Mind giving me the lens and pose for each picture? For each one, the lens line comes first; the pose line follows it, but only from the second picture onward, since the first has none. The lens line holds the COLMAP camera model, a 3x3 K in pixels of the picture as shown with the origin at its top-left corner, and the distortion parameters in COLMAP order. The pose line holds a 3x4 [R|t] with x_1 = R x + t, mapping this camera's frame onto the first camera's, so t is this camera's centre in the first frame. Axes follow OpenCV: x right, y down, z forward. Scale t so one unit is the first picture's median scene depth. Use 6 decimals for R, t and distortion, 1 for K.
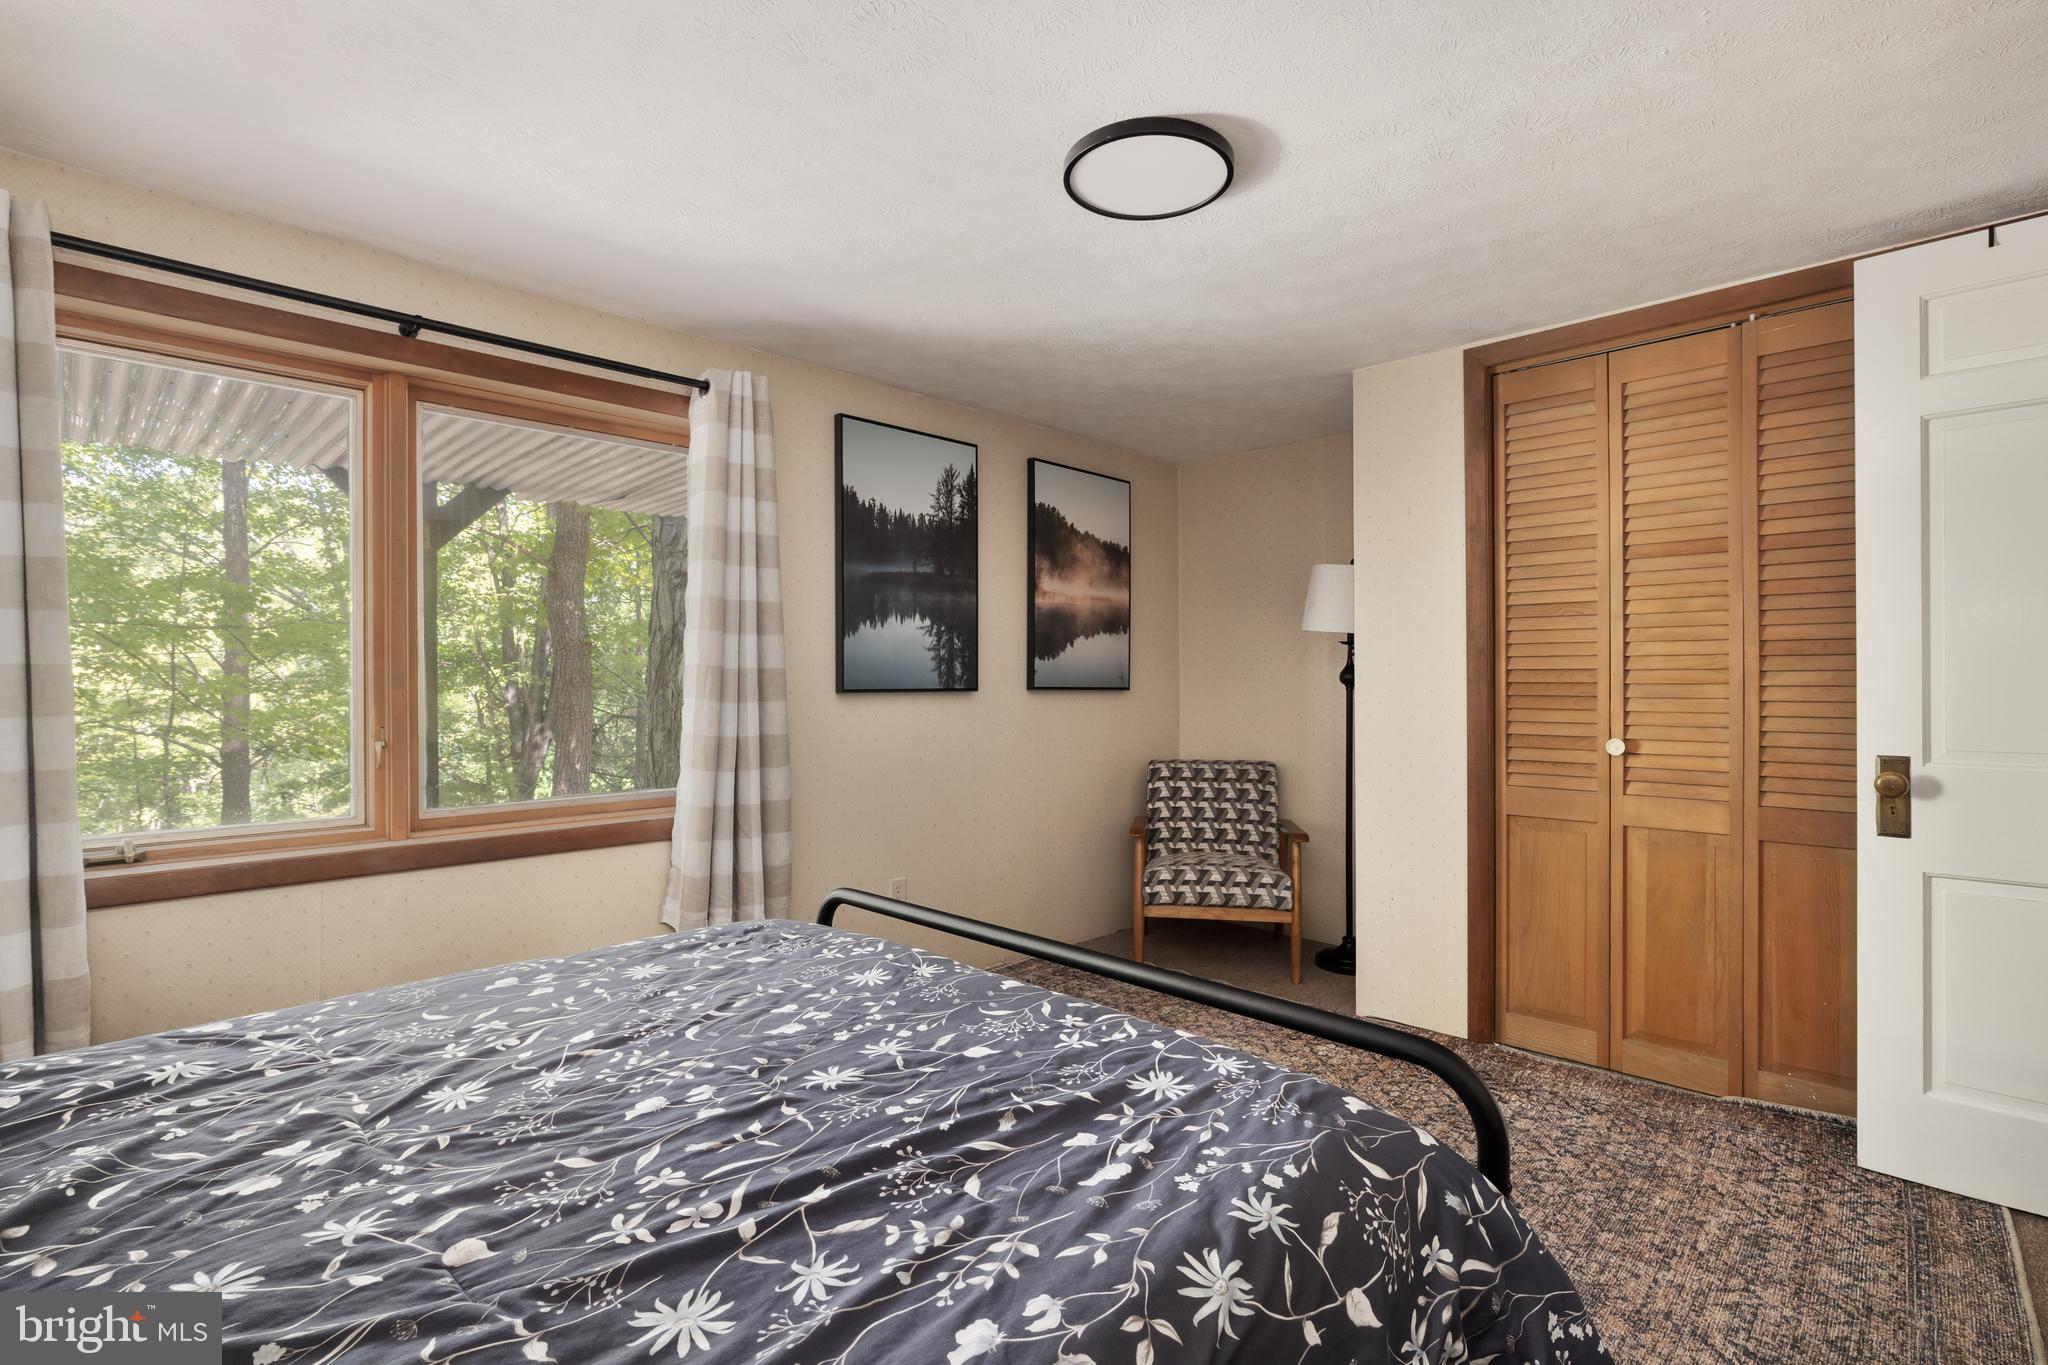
lens RADIAL K [[959.0, 0, 1022.8], [0, 959.0, 687.6], [0, 0, 1]] dist [-0.006385, -0.000033]
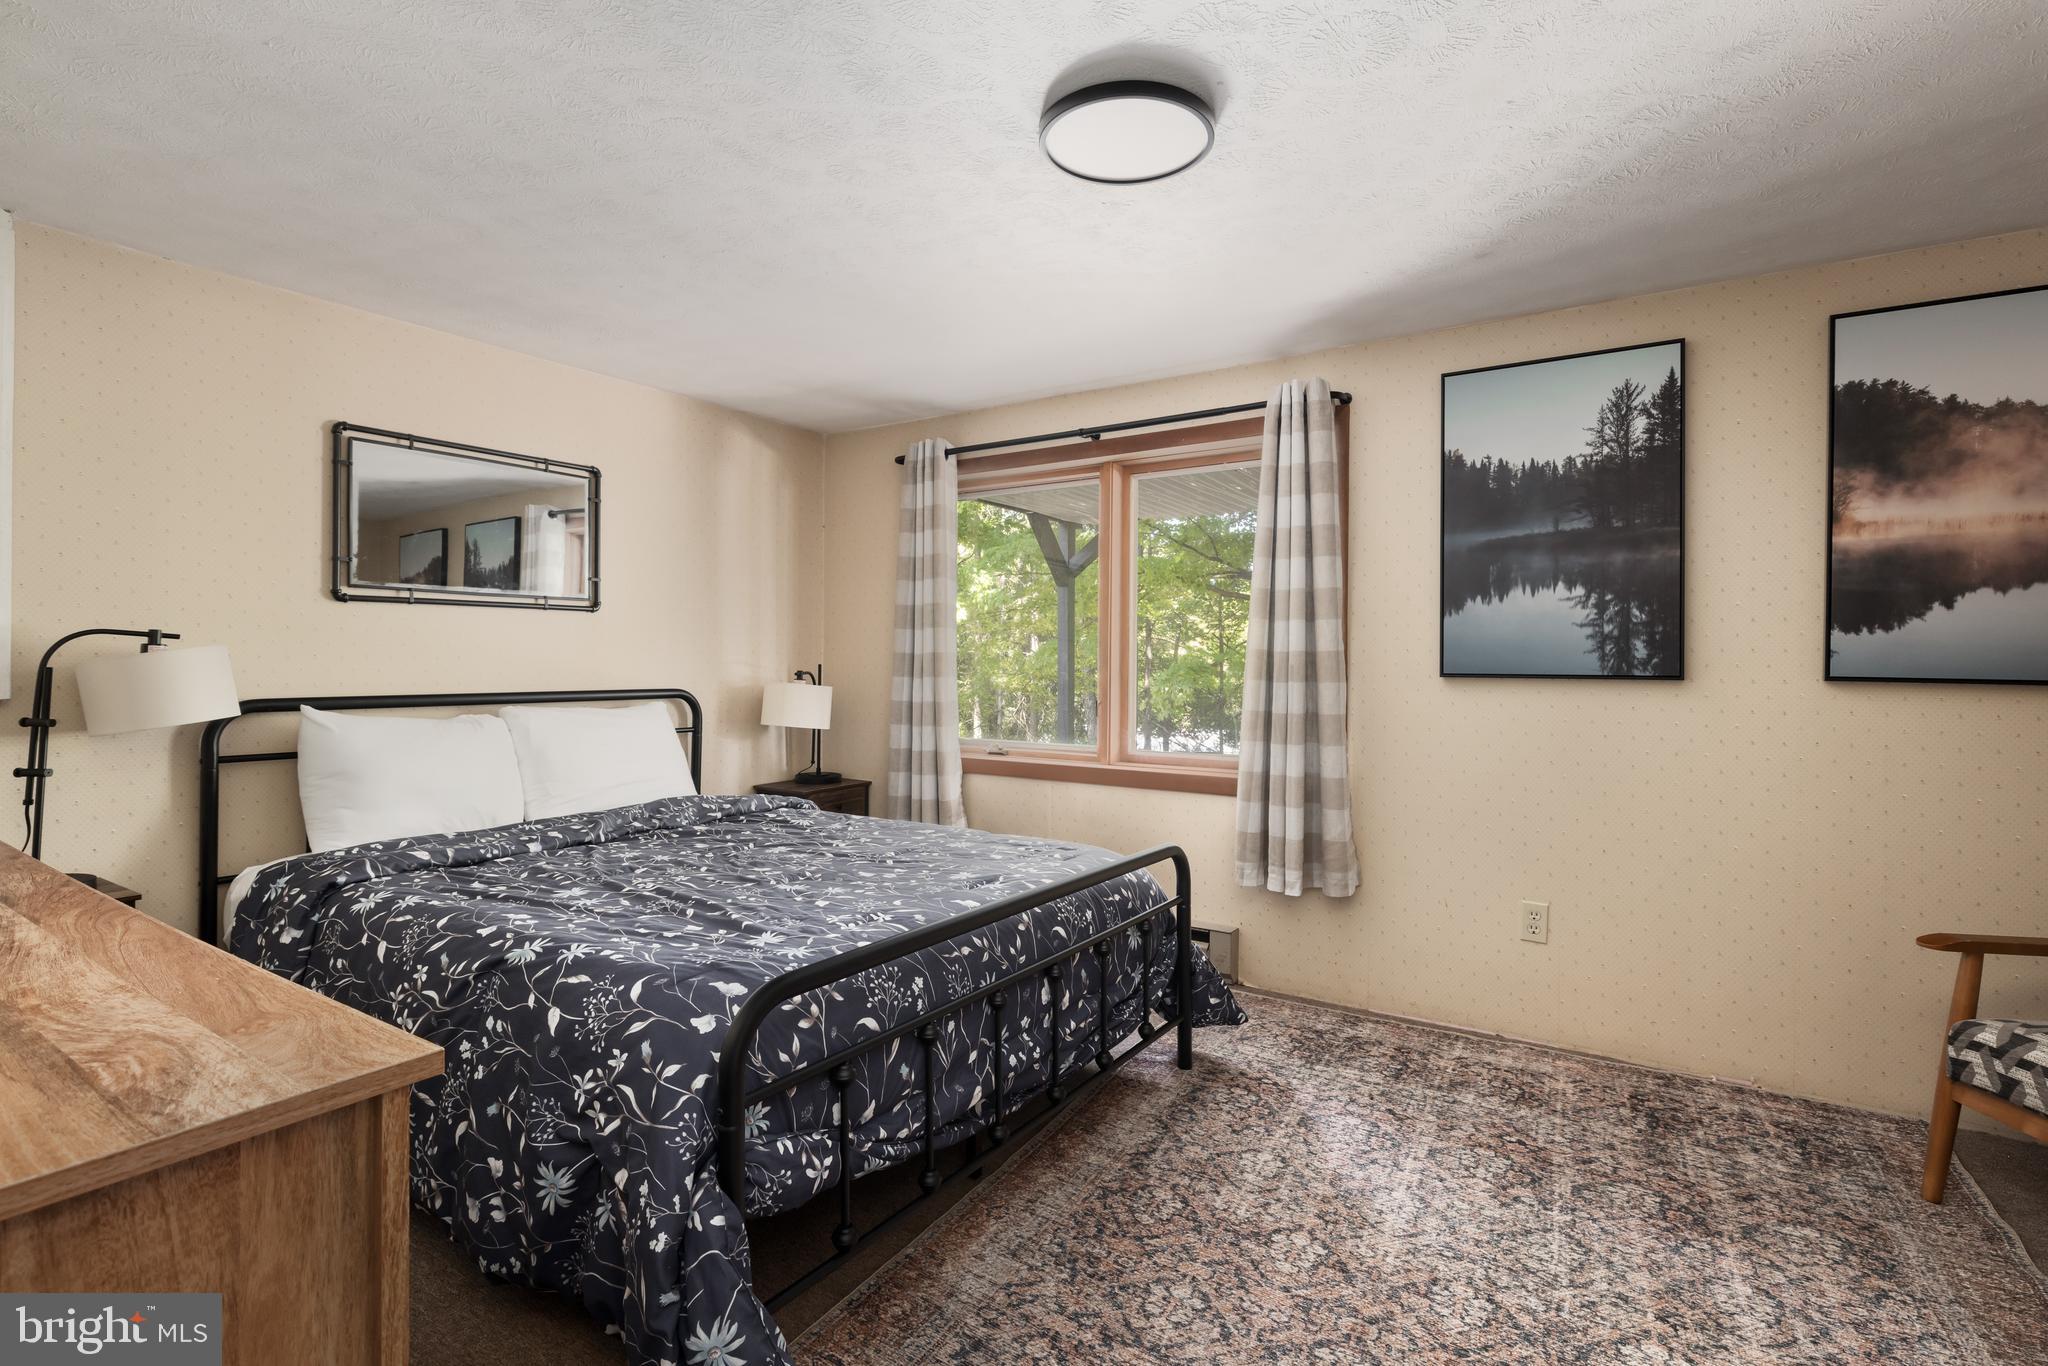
lens RADIAL K [[959.0, 0, 1023.2], [0, 959.0, 665.2], [0, 0, 1]] dist [-0.006385, -0.000033]
pose [[0.192477, 0.005454, -0.981286, 0.588233], [-0.014591, 0.999890, 0.002695, -0.002347], [0.981193, 0.013799, 0.192535, 0.396274]]
